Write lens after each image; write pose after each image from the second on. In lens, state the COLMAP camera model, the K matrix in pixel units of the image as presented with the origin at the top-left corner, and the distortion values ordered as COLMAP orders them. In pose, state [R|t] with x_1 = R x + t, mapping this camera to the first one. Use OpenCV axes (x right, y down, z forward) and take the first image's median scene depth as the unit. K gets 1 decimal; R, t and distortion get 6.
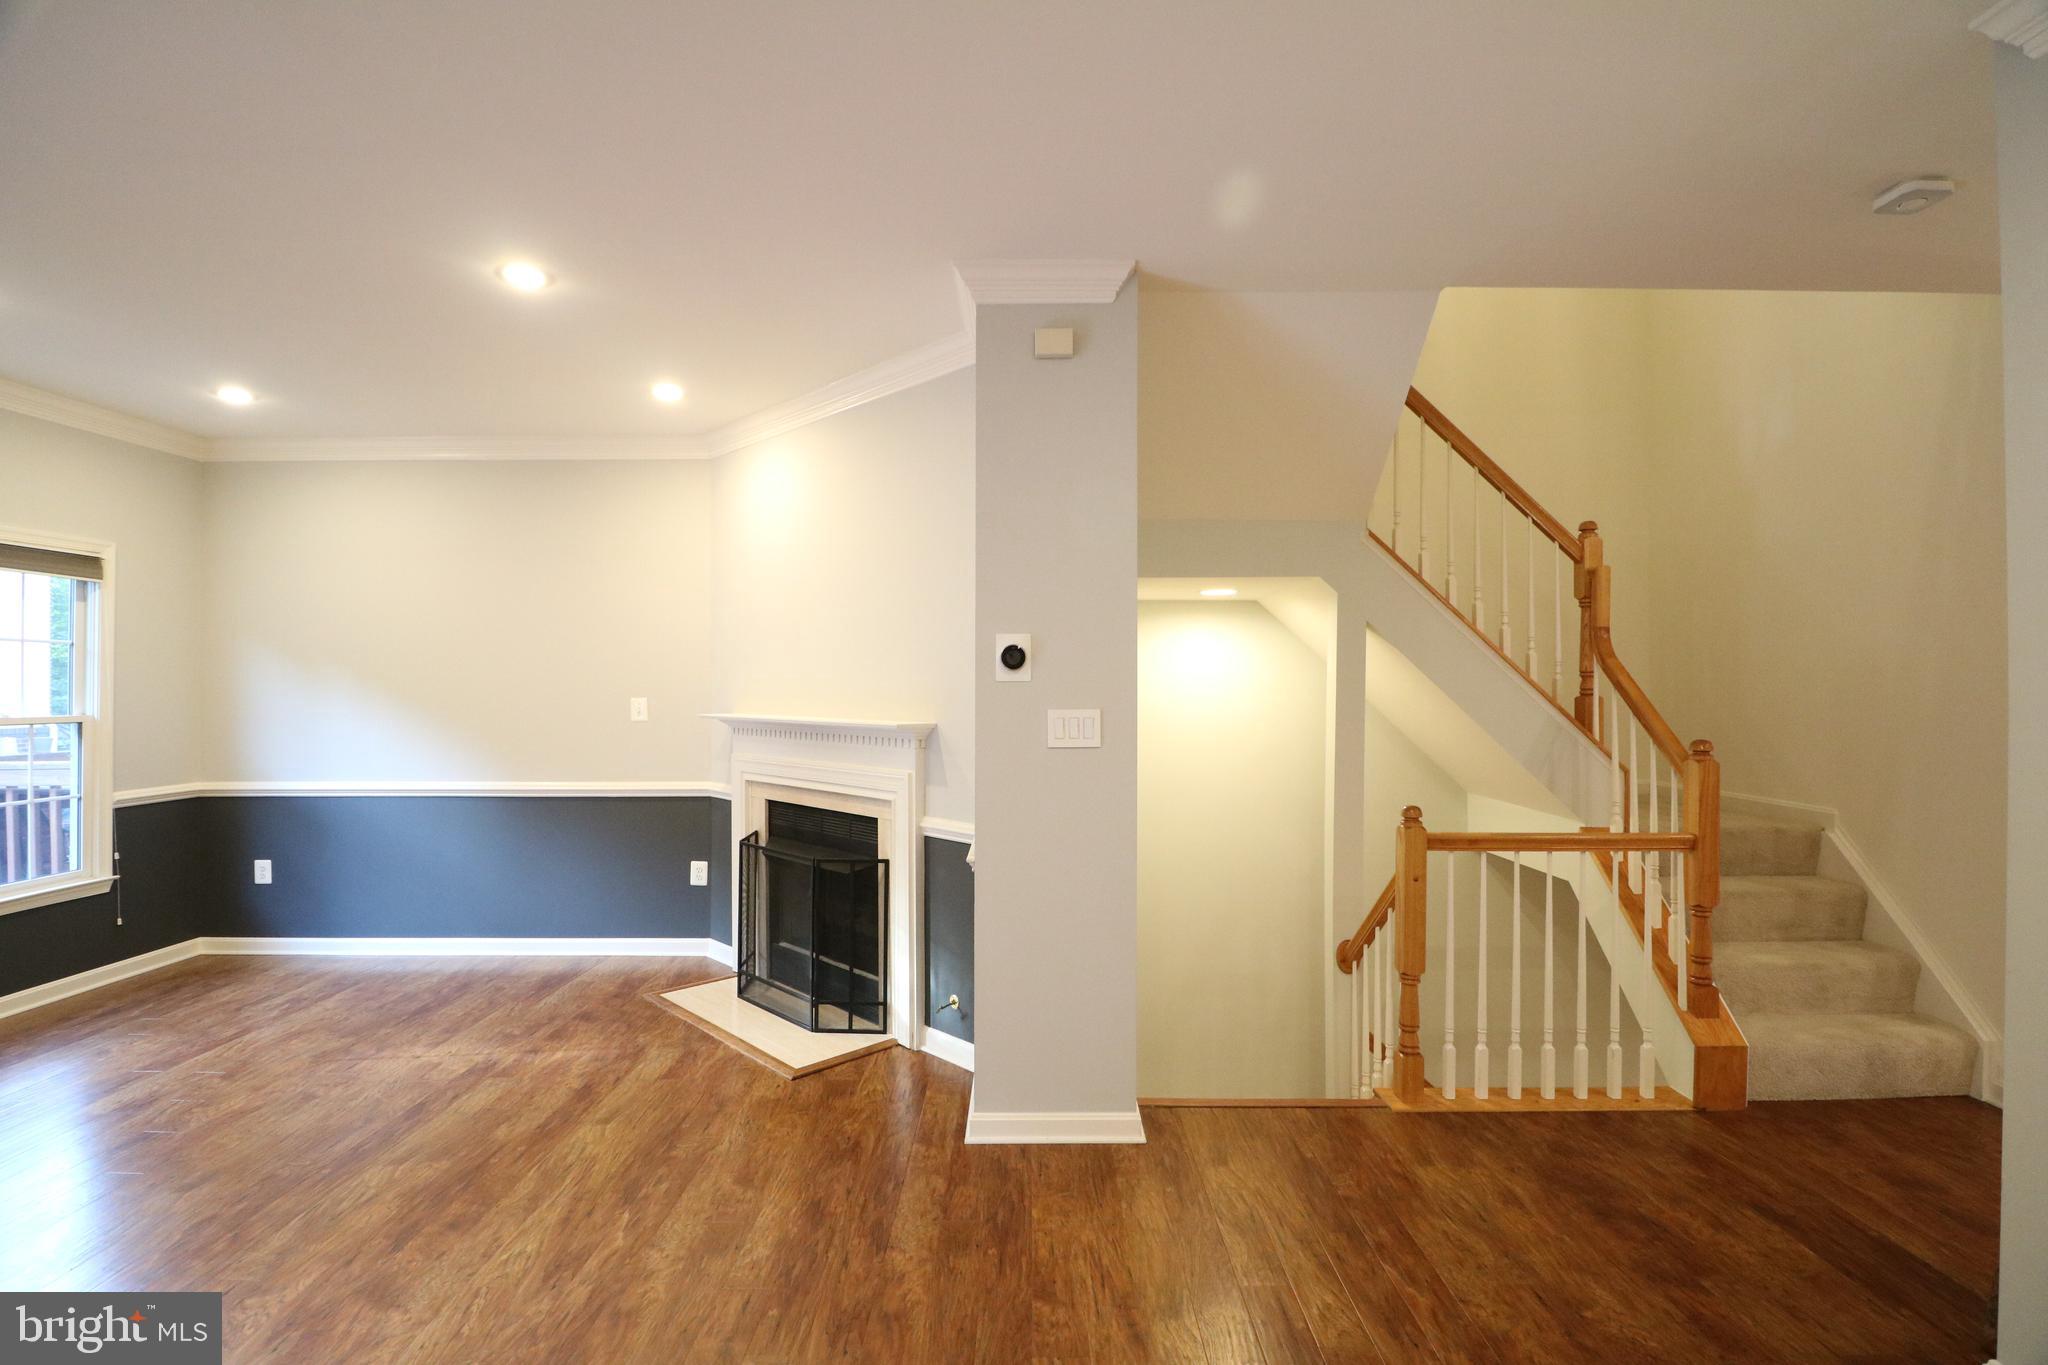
lens RADIAL K [[950.6, 0, 1035.3], [0, 950.6, 678.0], [0, 0, 1]] dist [-0.007719, -0.003708]
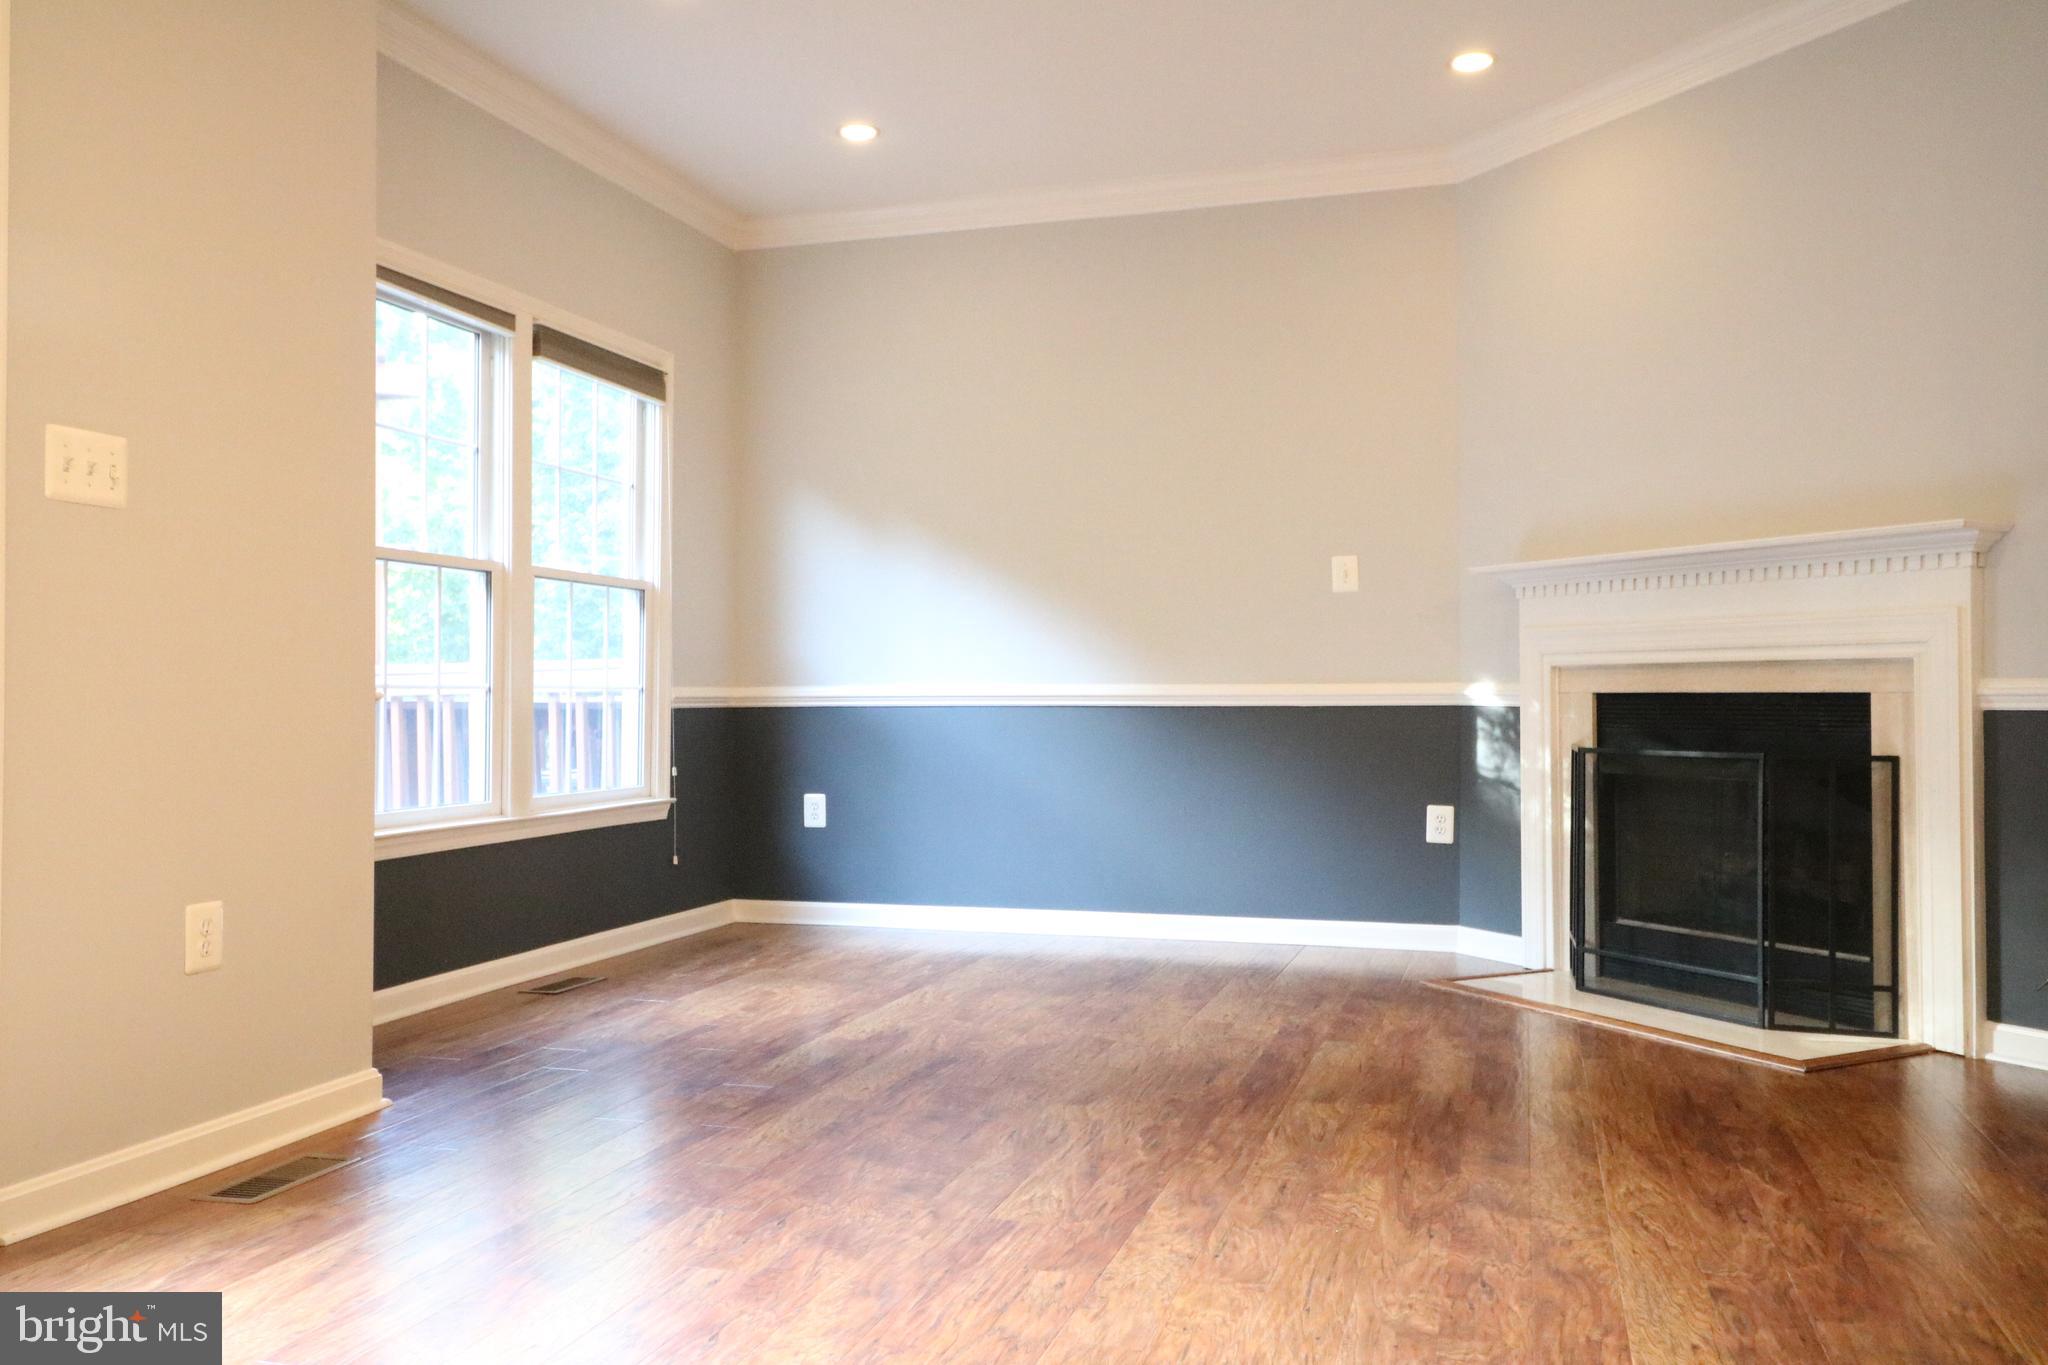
lens RADIAL K [[1612.2, 0, 1029.2], [0, 1612.2, 683.7], [0, 0, 1]] dist [0.012856, -0.005379]
pose [[0.955888, -0.002370, -0.293722, -0.328178], [0.001547, 0.999994, -0.003034, 0.123757], [0.293728, 0.002446, 0.955886, -0.149215]]
